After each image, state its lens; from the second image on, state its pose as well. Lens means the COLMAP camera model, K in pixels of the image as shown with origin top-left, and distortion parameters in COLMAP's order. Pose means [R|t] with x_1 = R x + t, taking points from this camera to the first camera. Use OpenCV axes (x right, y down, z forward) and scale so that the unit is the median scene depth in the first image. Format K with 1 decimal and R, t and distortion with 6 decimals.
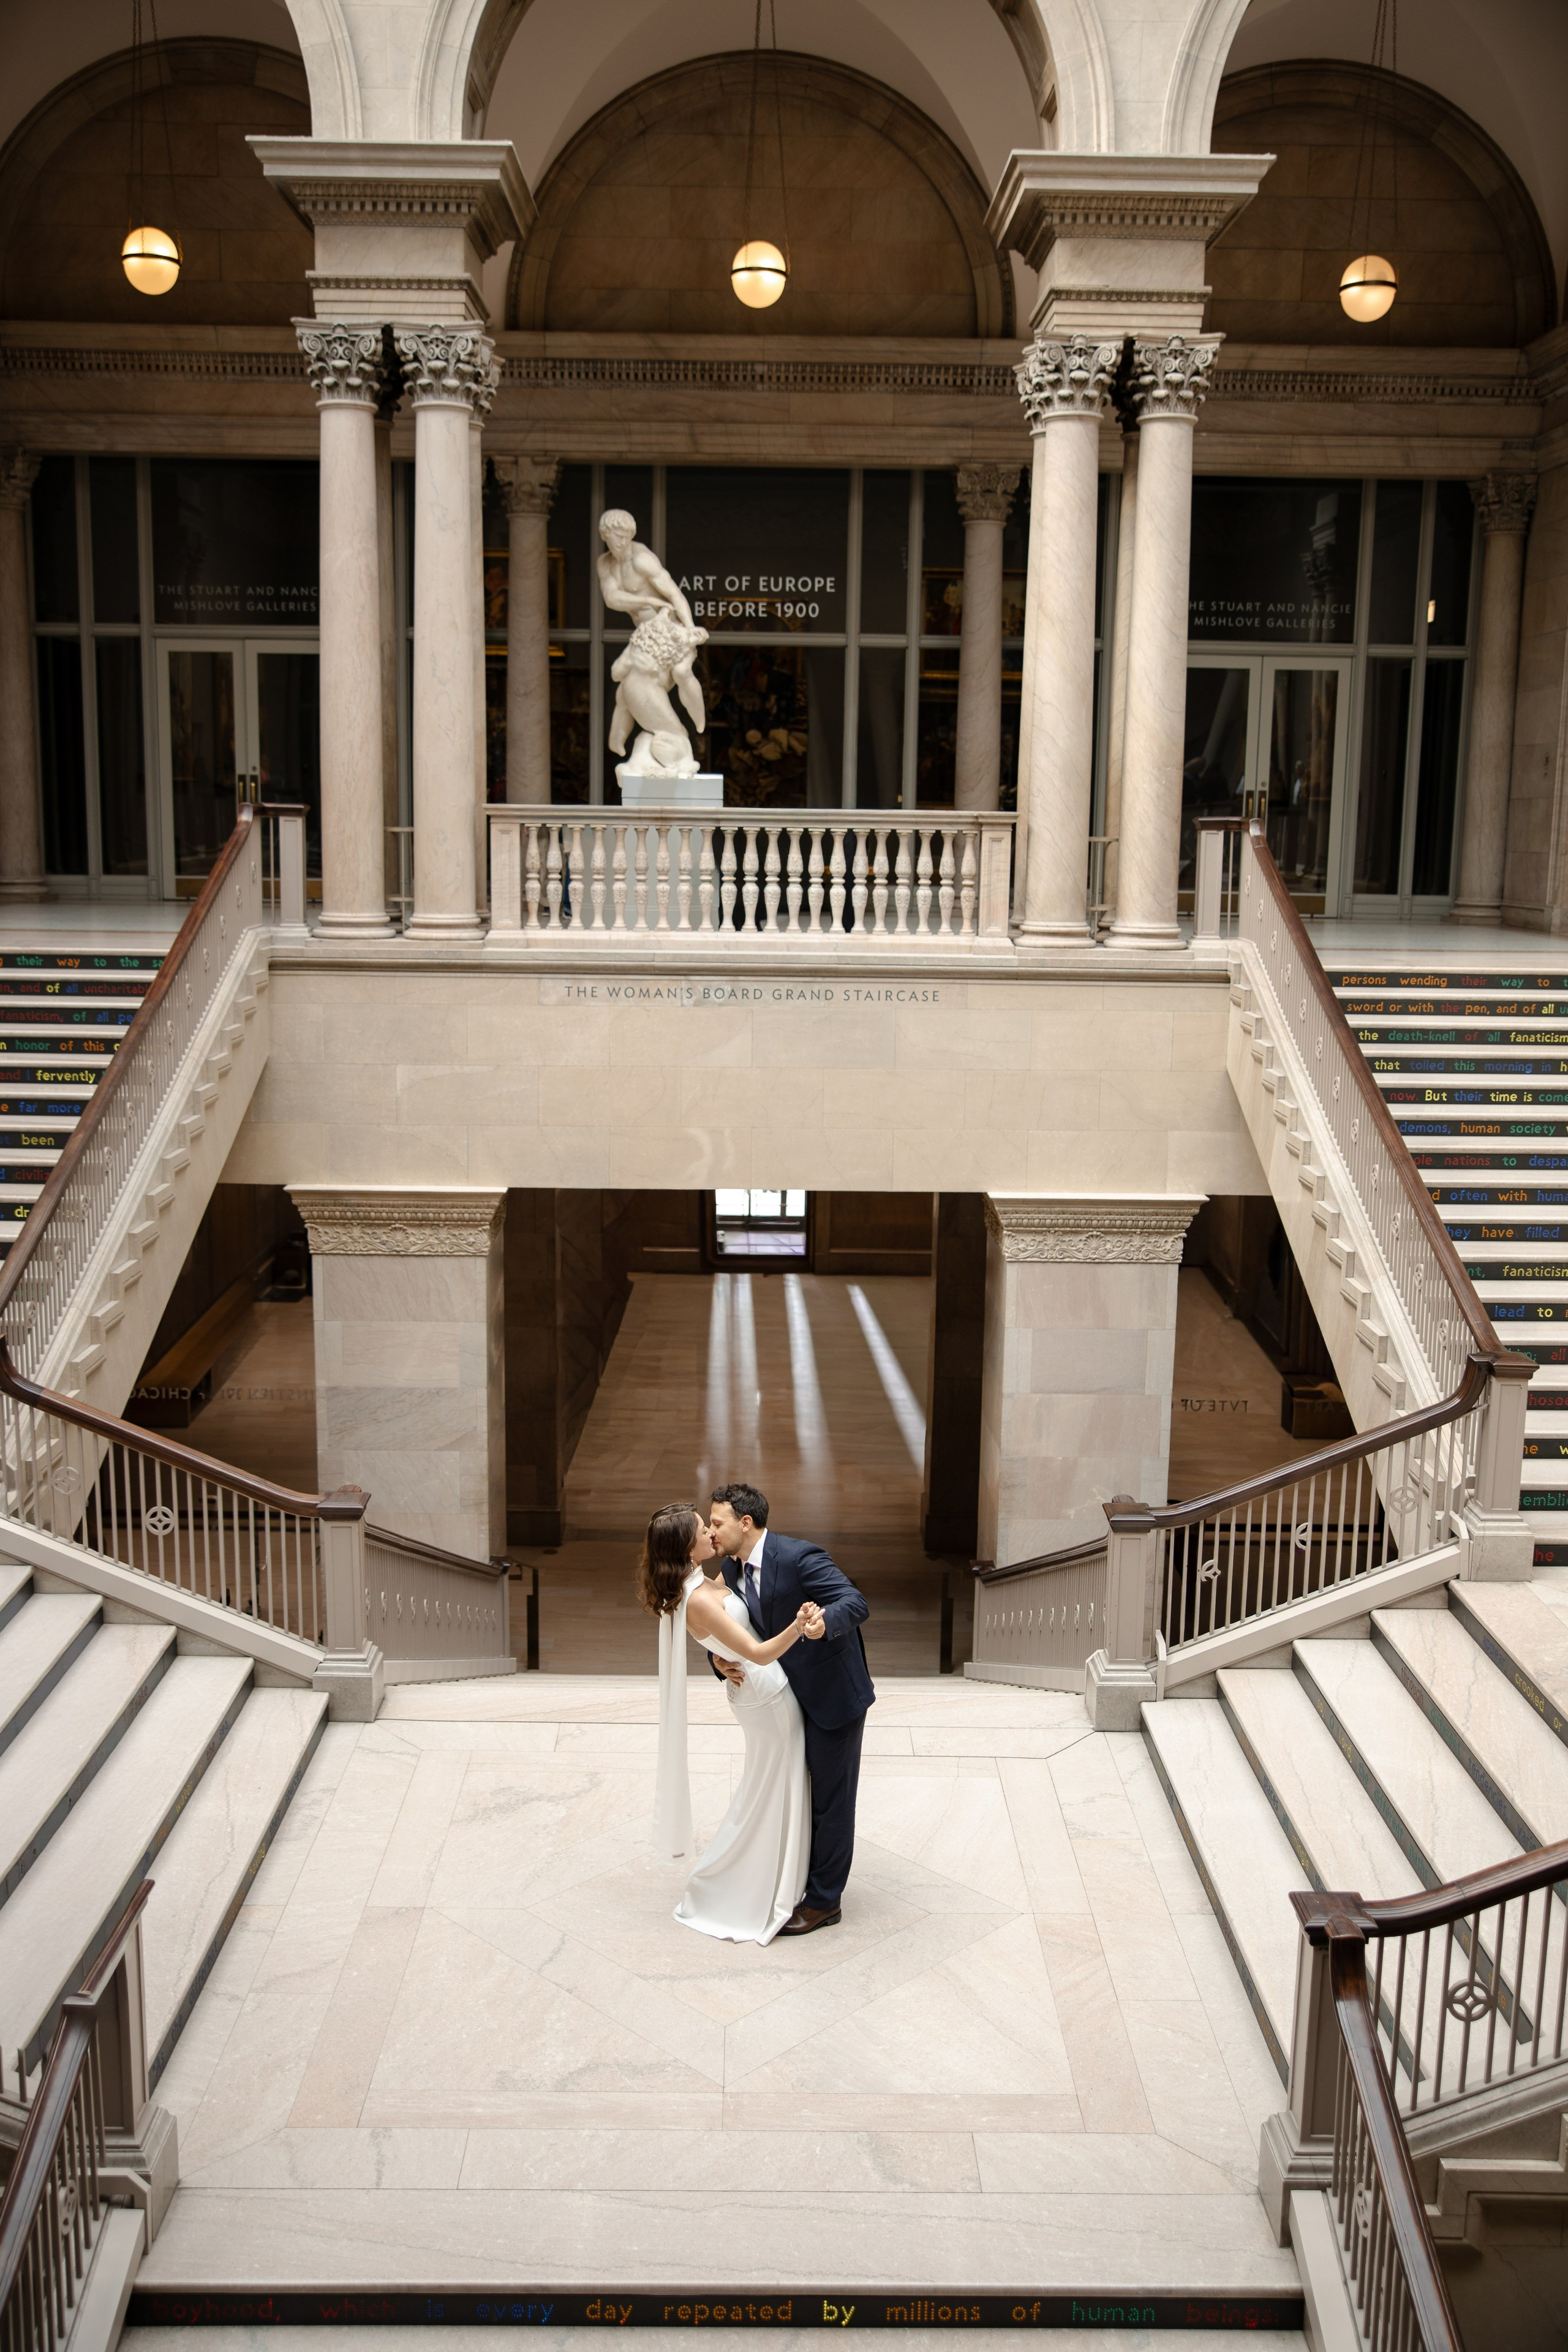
lens RADIAL K [[2100.7, 0, 784.0], [0, 2100.7, 1176.0], [0, 0, 1]] dist [-0.072847, 0.113241]
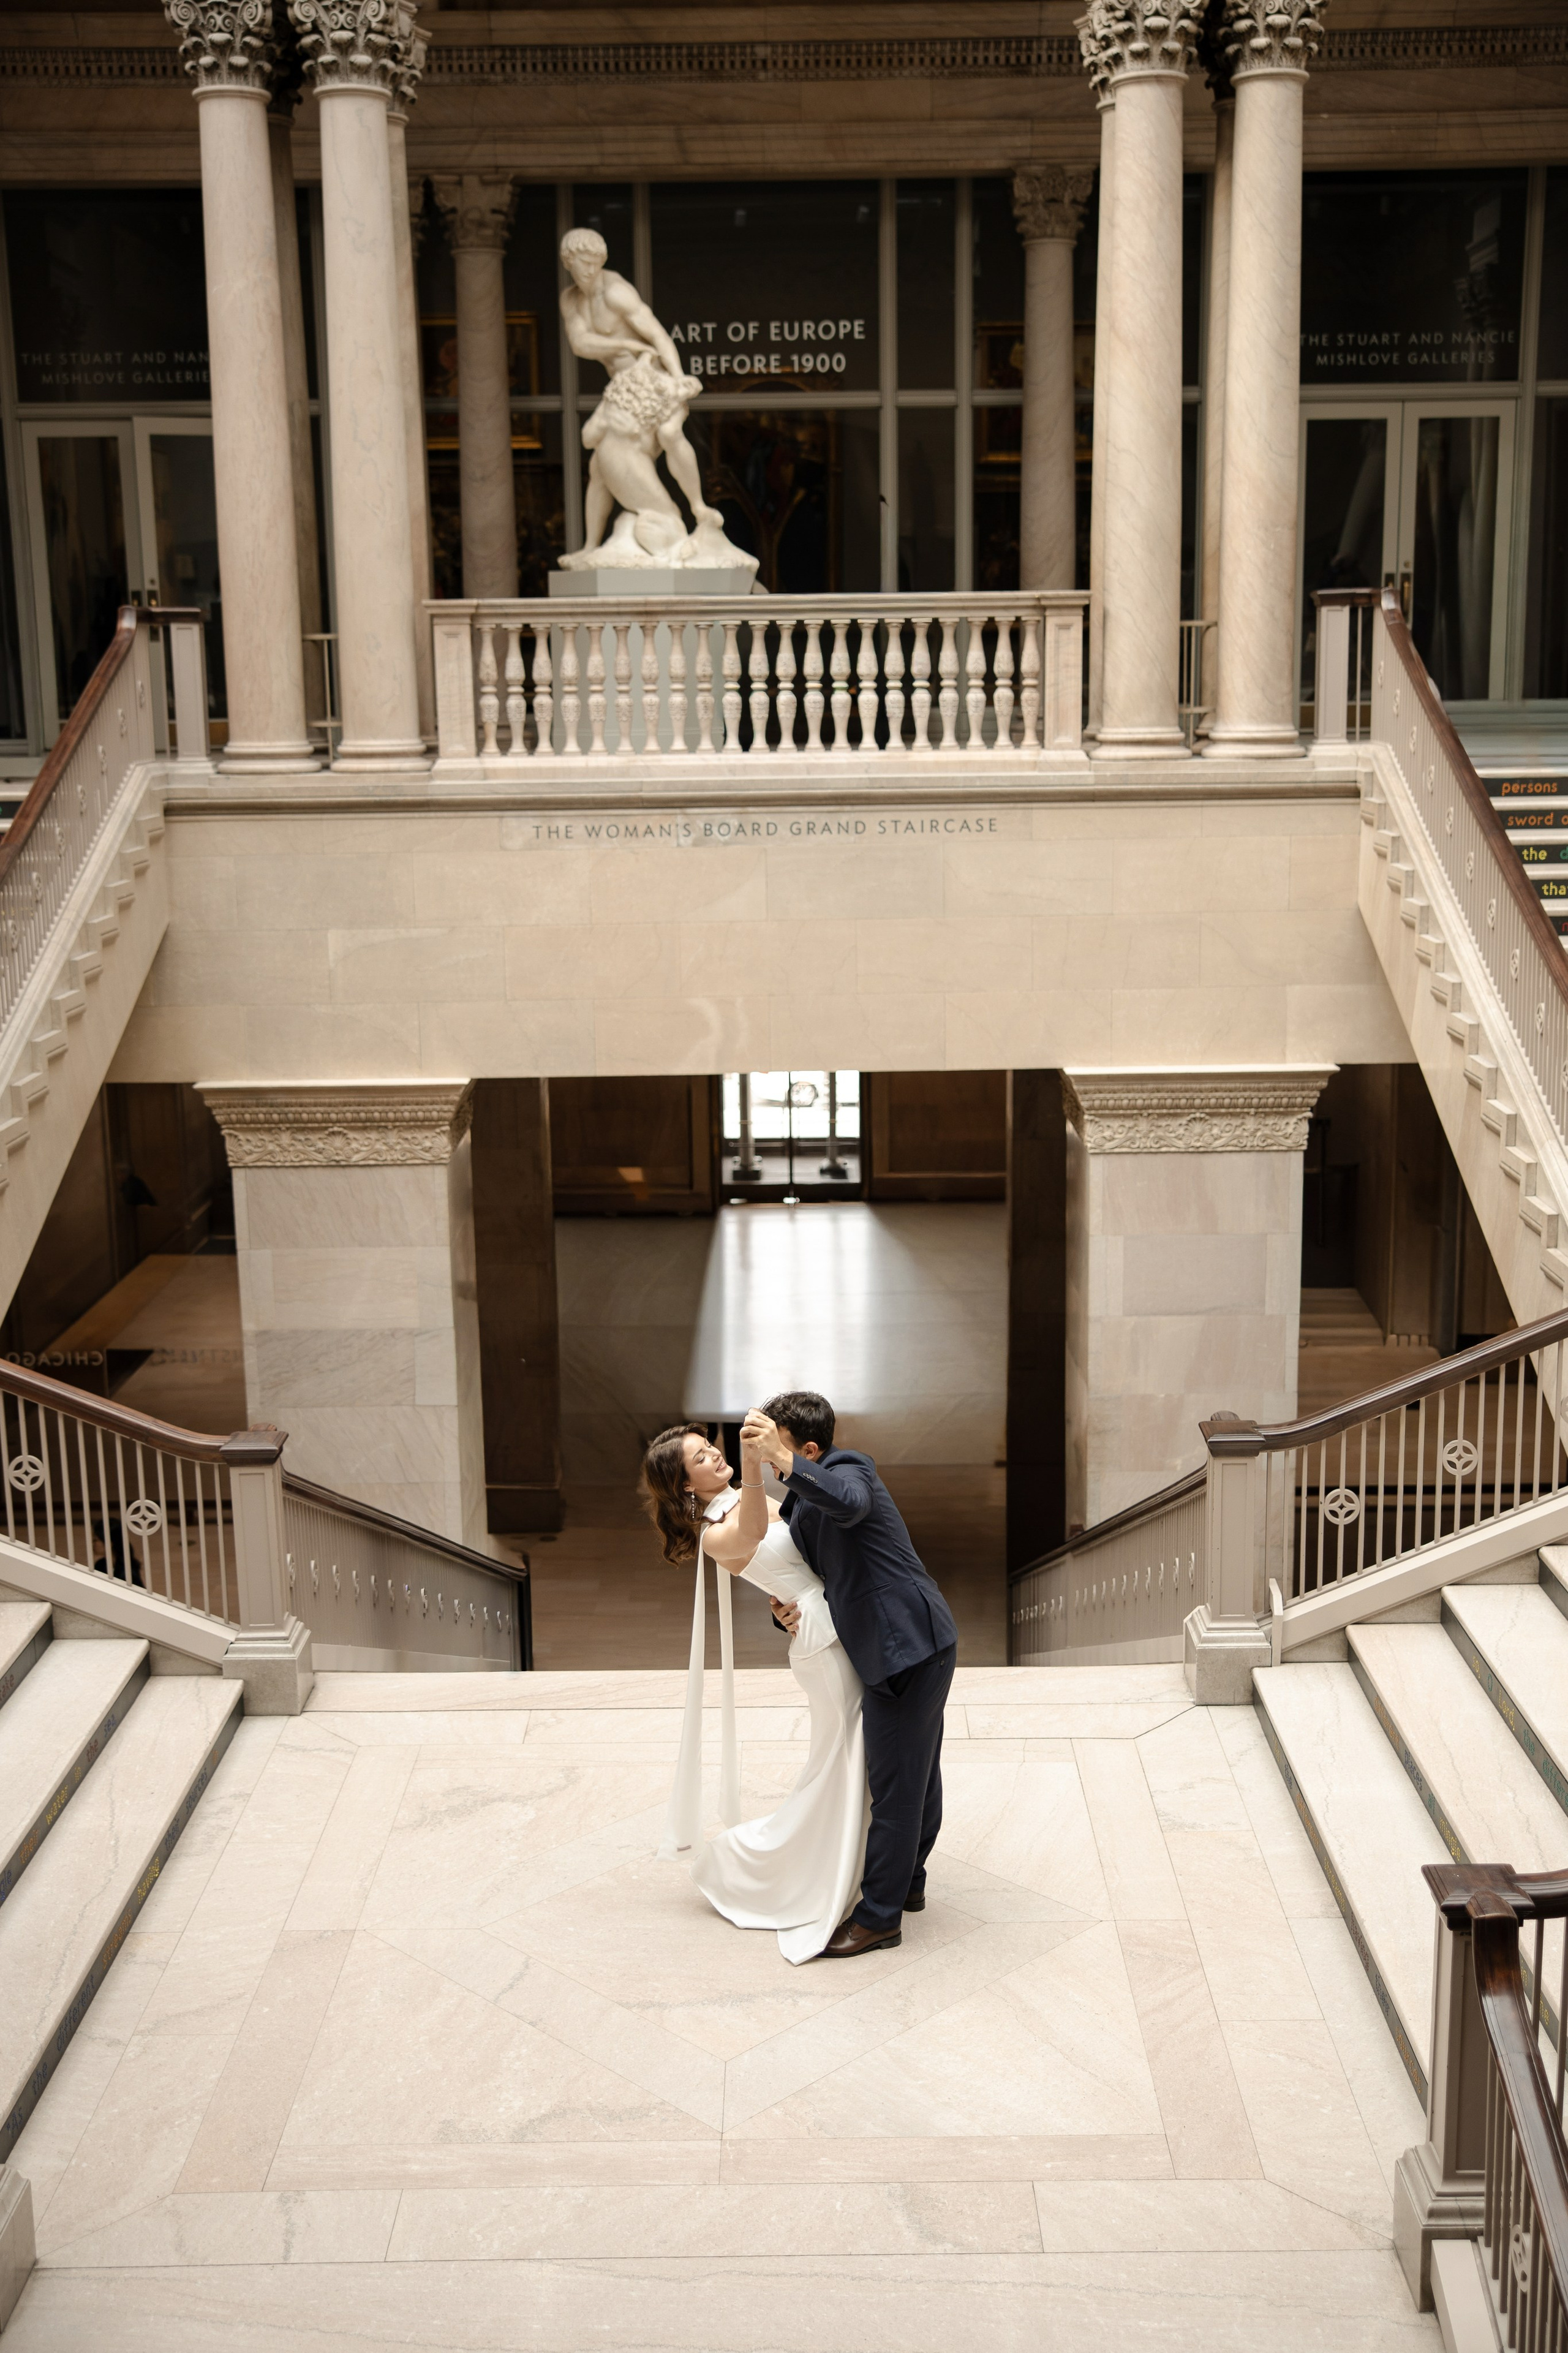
lens RADIAL K [[2573.9, 0, 784.0], [0, 2573.9, 1176.5], [0, 0, 1]] dist [-0.031460, 0.128459]
pose [[0.999487, -0.026220, -0.018415, 0.006945], [0.026870, 0.998991, 0.035995, 0.011215], [0.017453, -0.036471, 0.999182, 0.008863]]
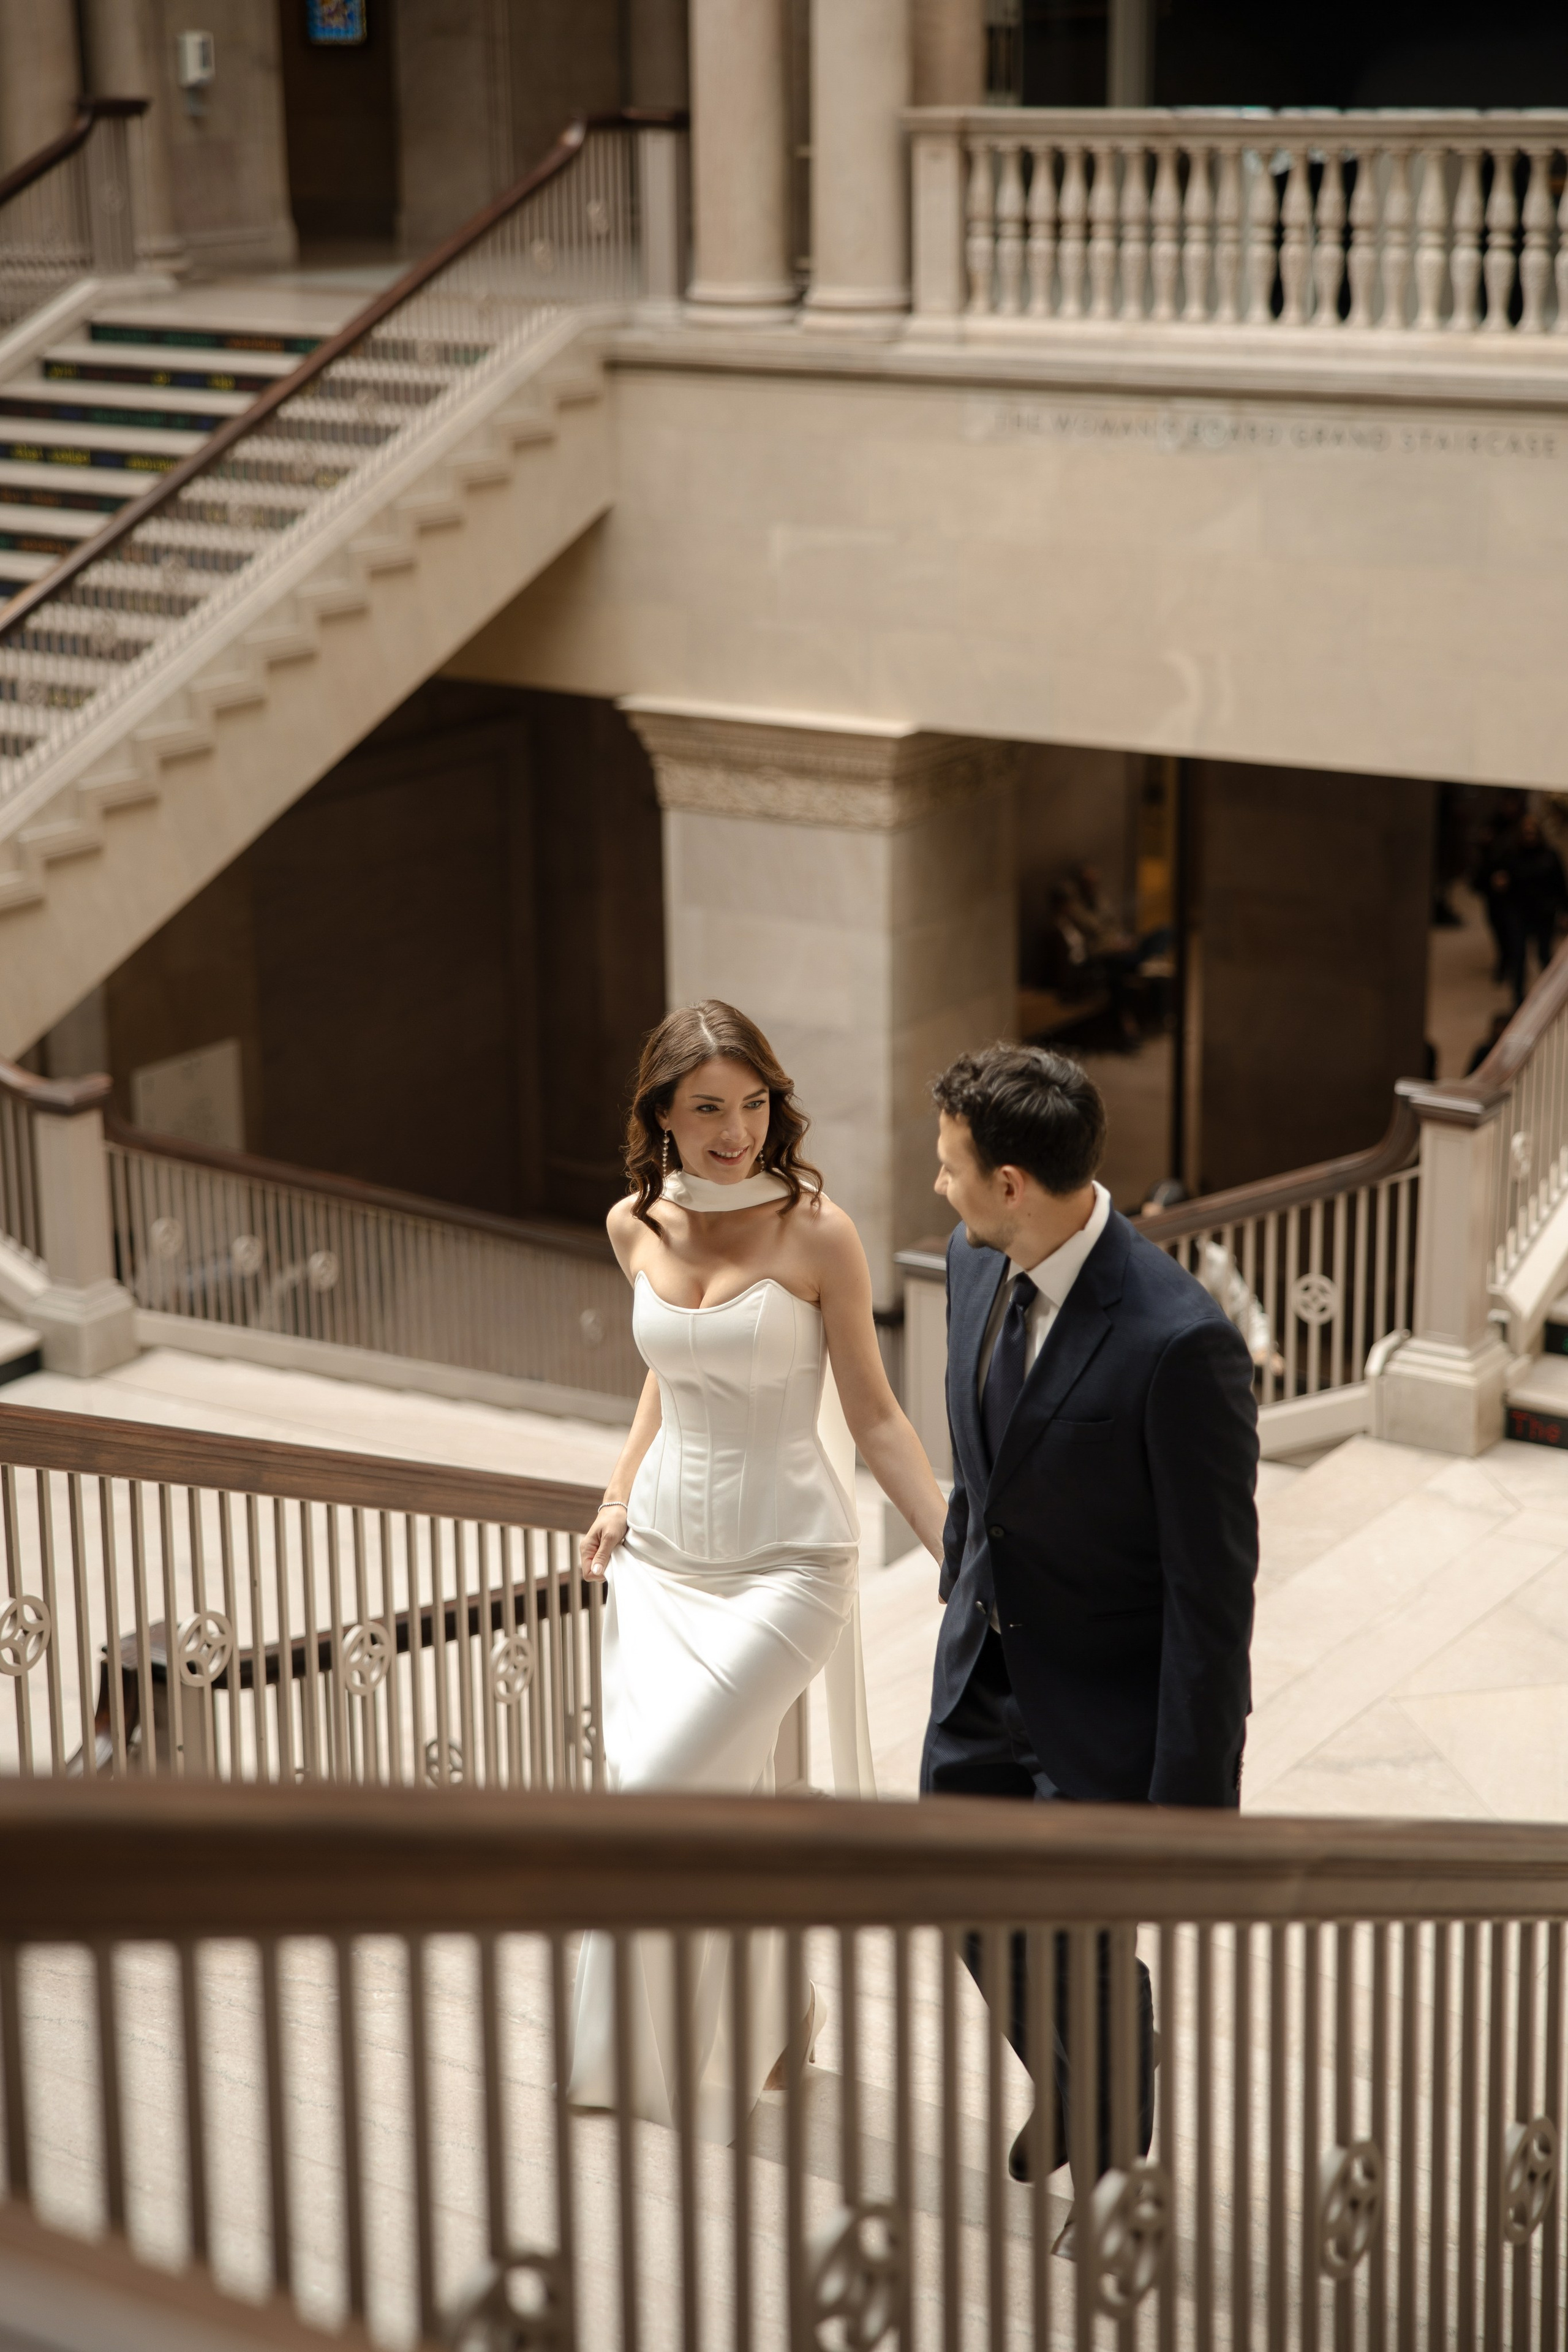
lens RADIAL K [[3516.8, 0, 784.0], [0, 3516.8, 1176.0], [0, 0, 1]] dist [0.099508, 0.105893]
pose [[0.856539, 0.140963, -0.496457, 0.404203], [-0.085186, 0.987396, 0.133389, 0.000637], [0.509003, -0.071962, 0.857752, 0.035754]]
